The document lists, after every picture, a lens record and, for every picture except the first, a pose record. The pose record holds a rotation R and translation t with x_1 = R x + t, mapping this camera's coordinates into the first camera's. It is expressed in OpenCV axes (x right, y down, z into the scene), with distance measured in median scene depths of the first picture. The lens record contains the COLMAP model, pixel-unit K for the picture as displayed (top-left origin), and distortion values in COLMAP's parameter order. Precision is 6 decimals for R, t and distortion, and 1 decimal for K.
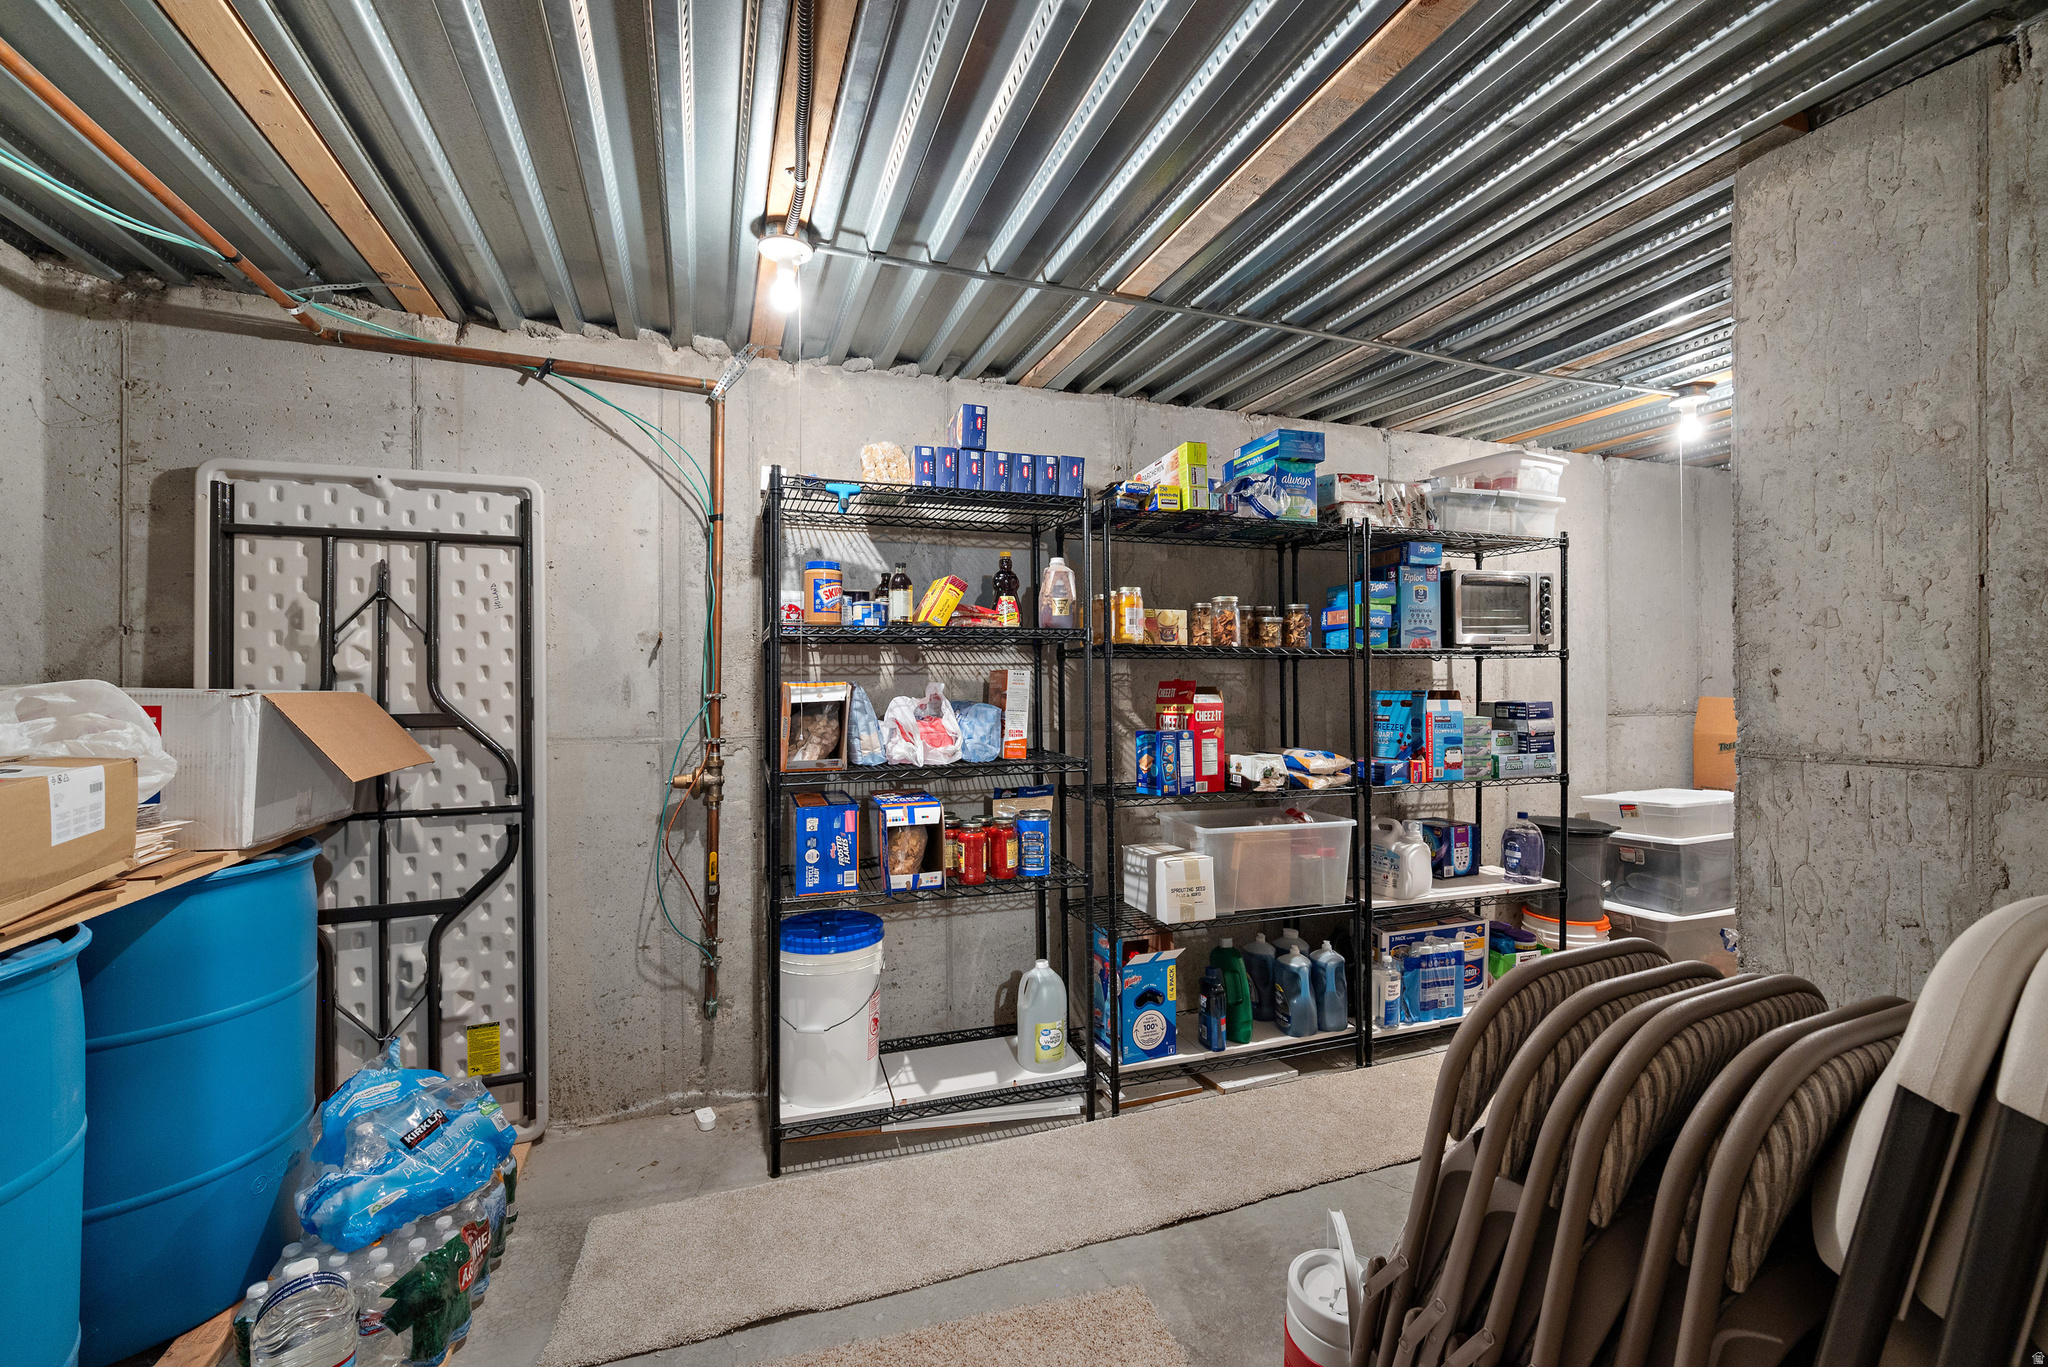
lens RADIAL K [[850.9, 0, 1023.8], [0, 850.9, 684.9], [0, 0, 1]] dist [0.000276, -0.000182]
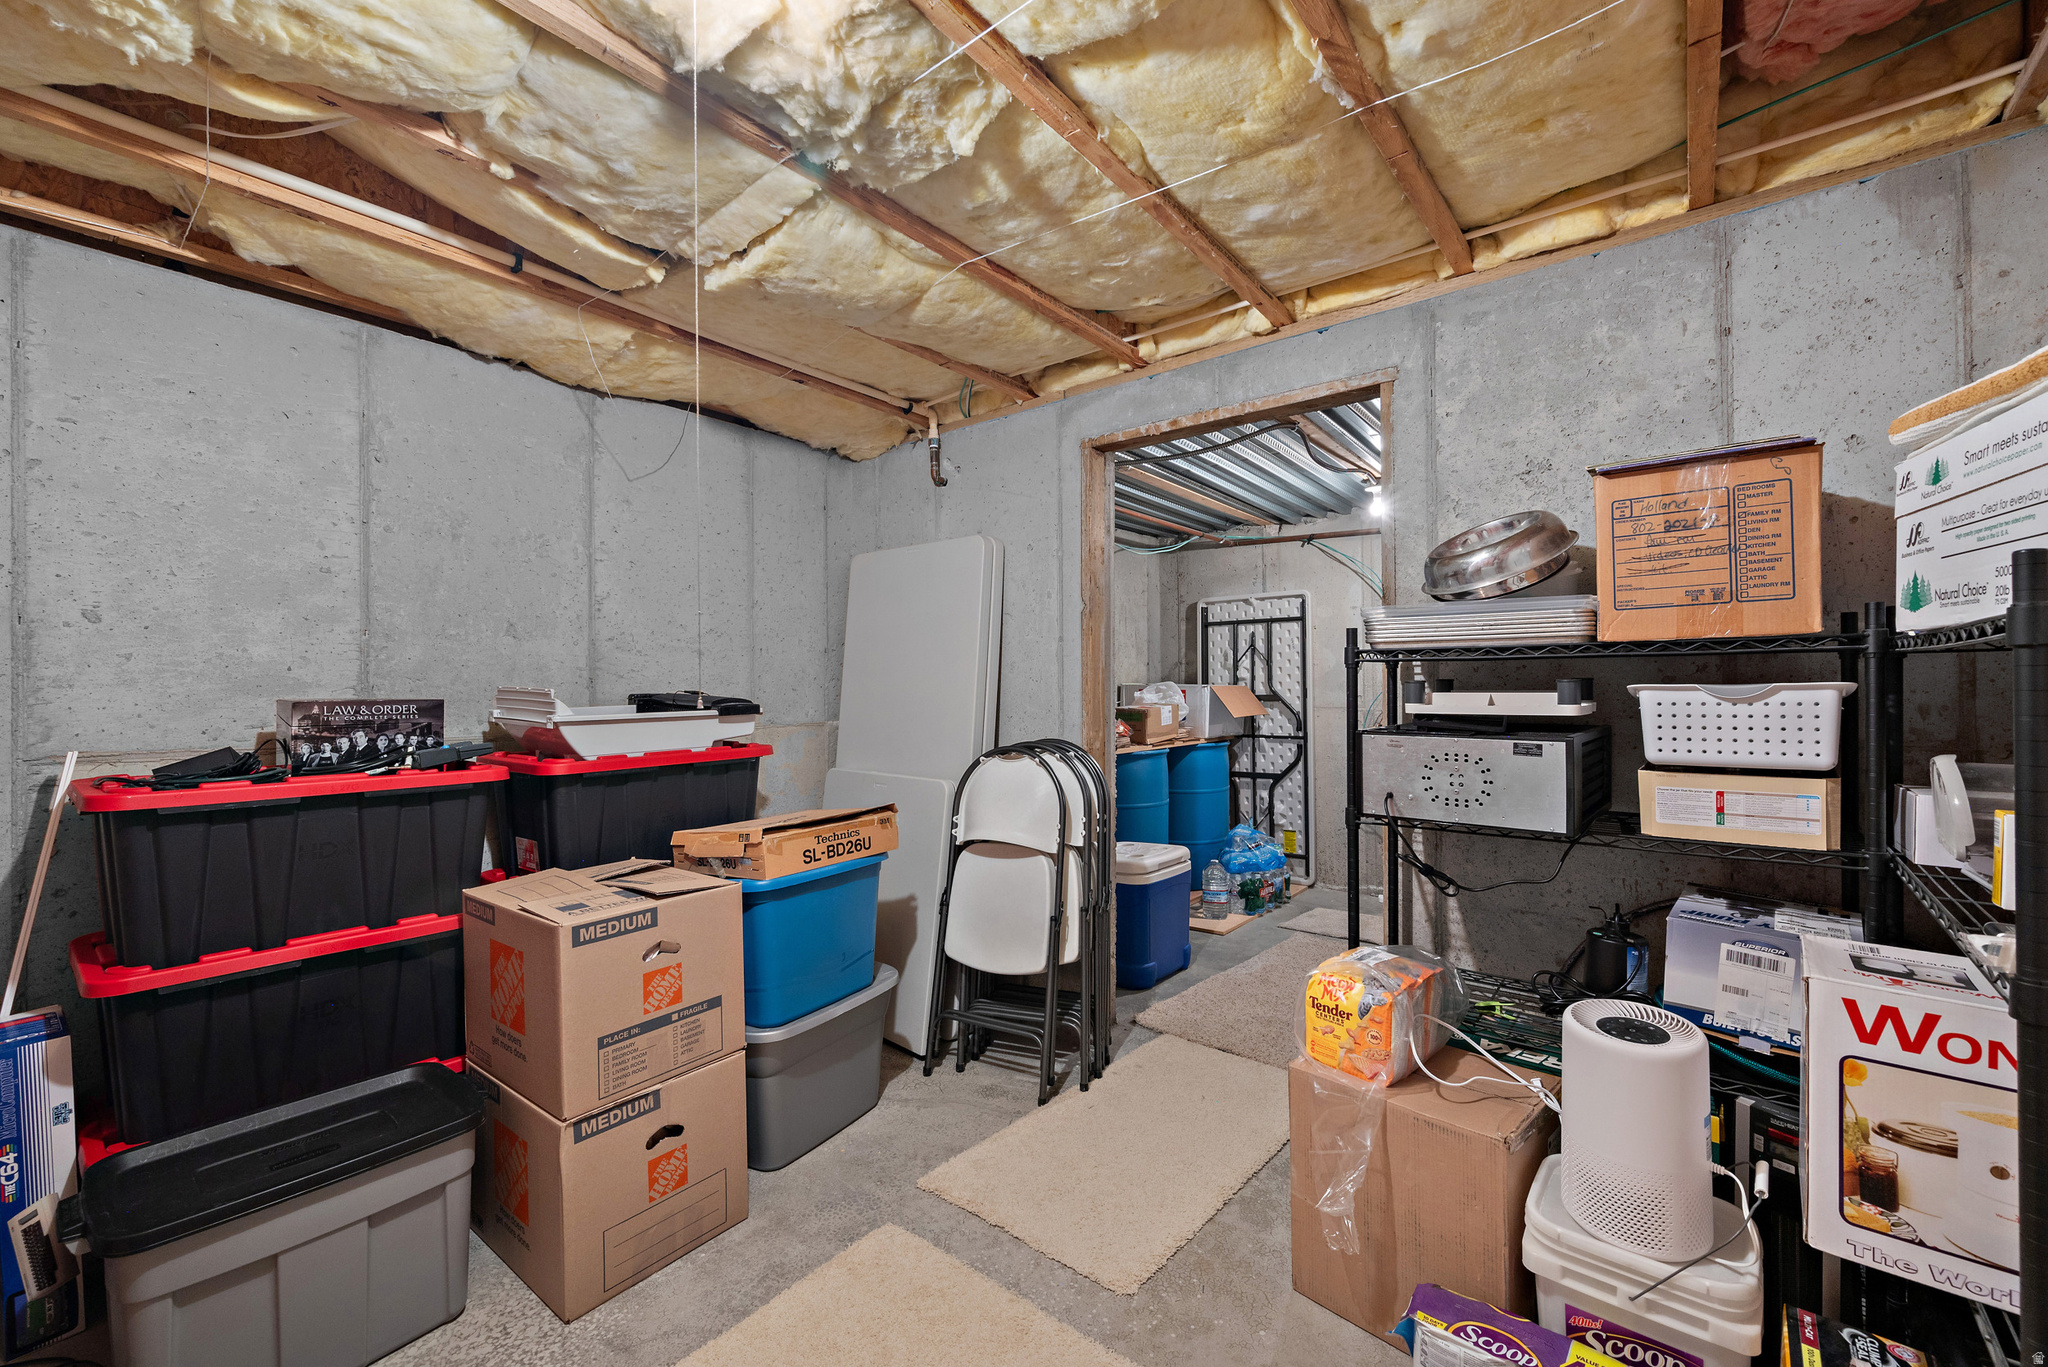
lens RADIAL K [[850.9, 0, 1023.1], [0, 850.9, 687.4], [0, 0, 1]] dist [0.000276, -0.000182]
pose [[0.529194, 0.001565, -0.848500, 0.960354], [0.014647, 0.999832, 0.010979, -0.023159], [0.848375, -0.018238, 0.529082, -0.844156]]
